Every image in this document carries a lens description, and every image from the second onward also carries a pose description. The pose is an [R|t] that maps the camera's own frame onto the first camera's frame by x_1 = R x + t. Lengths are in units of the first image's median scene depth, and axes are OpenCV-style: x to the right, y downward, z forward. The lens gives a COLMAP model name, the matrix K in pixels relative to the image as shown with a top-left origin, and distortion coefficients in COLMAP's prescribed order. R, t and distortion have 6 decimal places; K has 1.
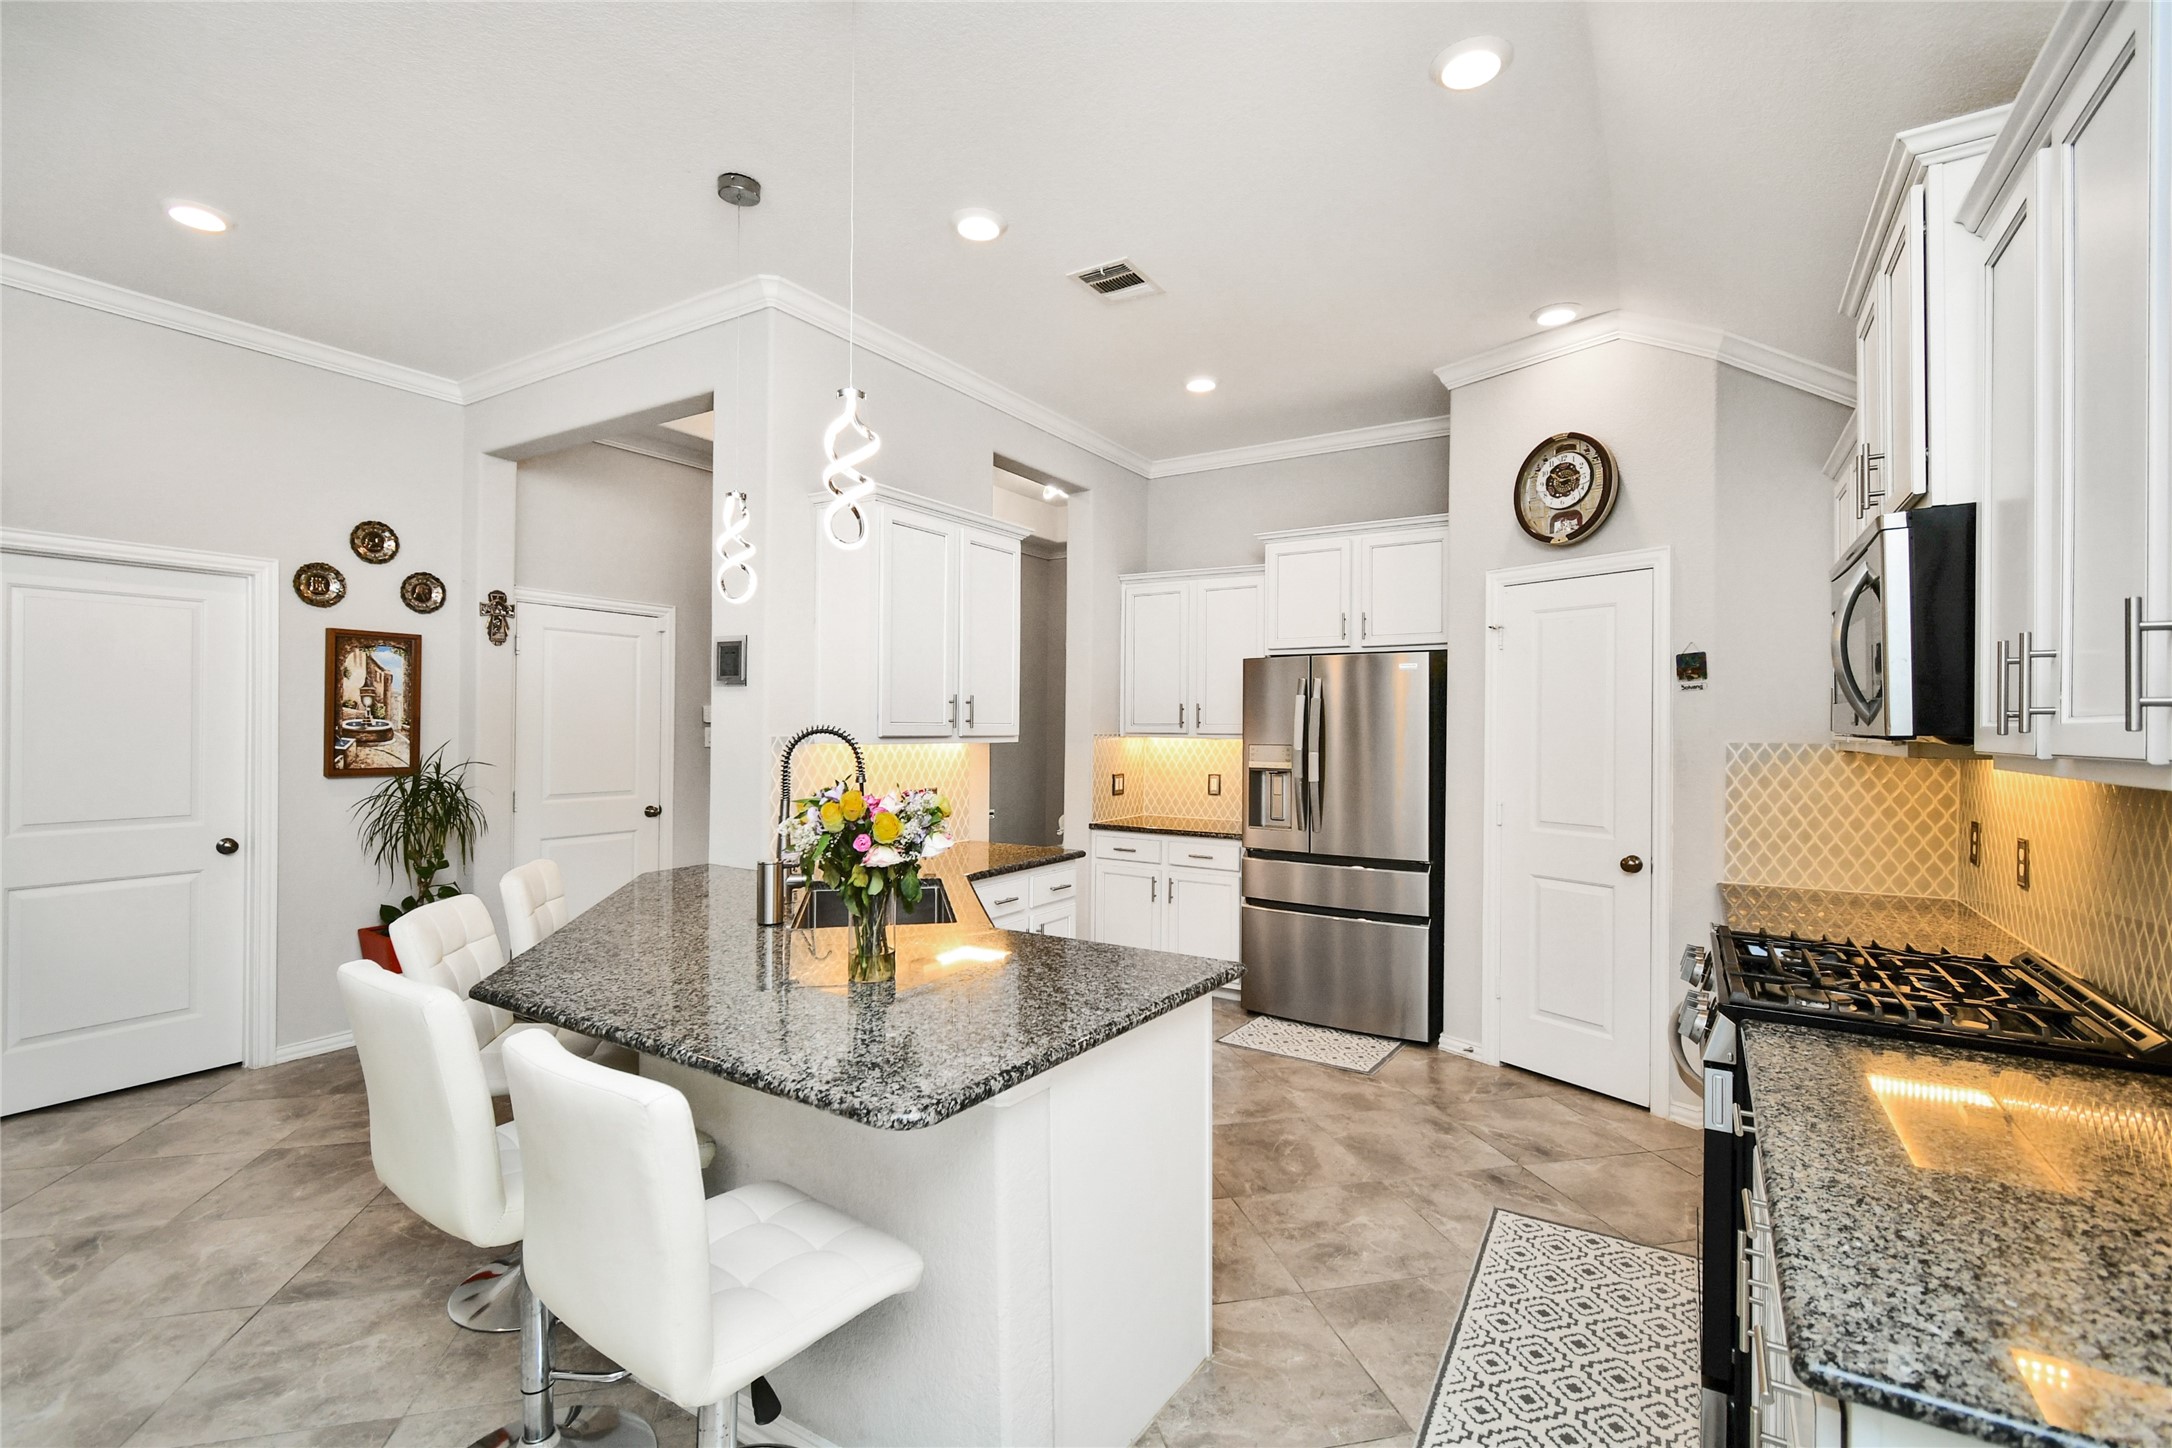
lens RADIAL K [[956.3, 0, 1082.3], [0, 956.3, 721.1], [0, 0, 1]] dist [0.007451, -0.005170]
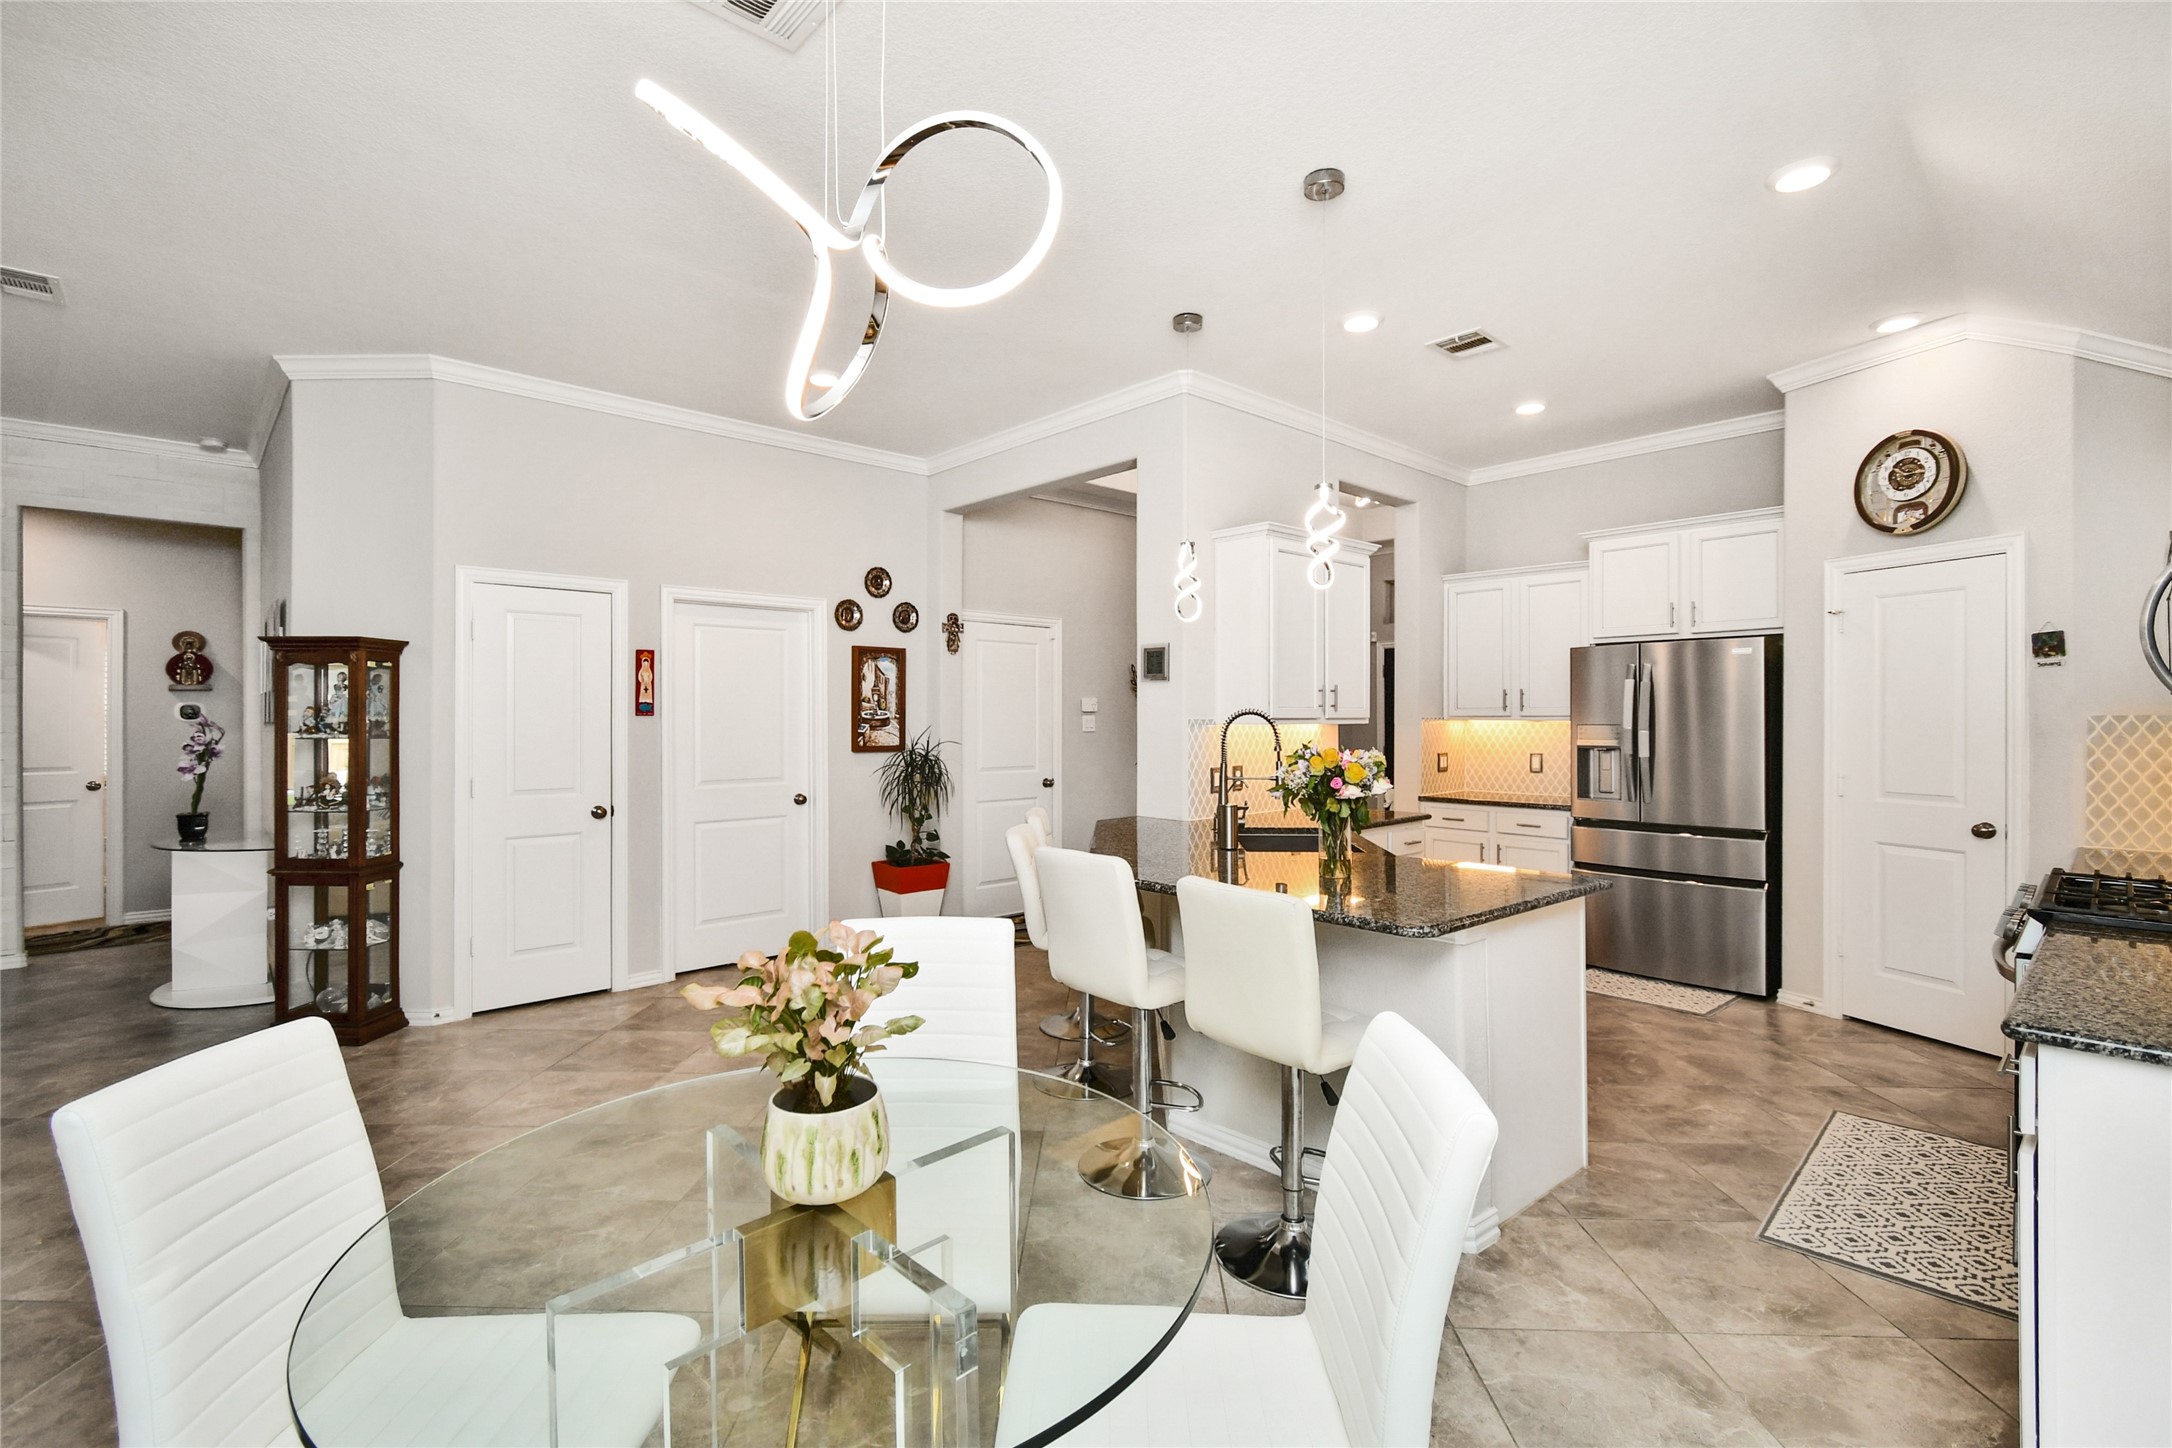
lens RADIAL K [[956.3, 0, 1080.4], [0, 956.3, 718.3], [0, 0, 1]] dist [0.007451, -0.005170]
pose [[0.964323, -0.010082, -0.264535, -0.111503], [0.011788, 0.999919, 0.004861, 0.006435], [0.264464, -0.007806, 0.964364, -0.287442]]
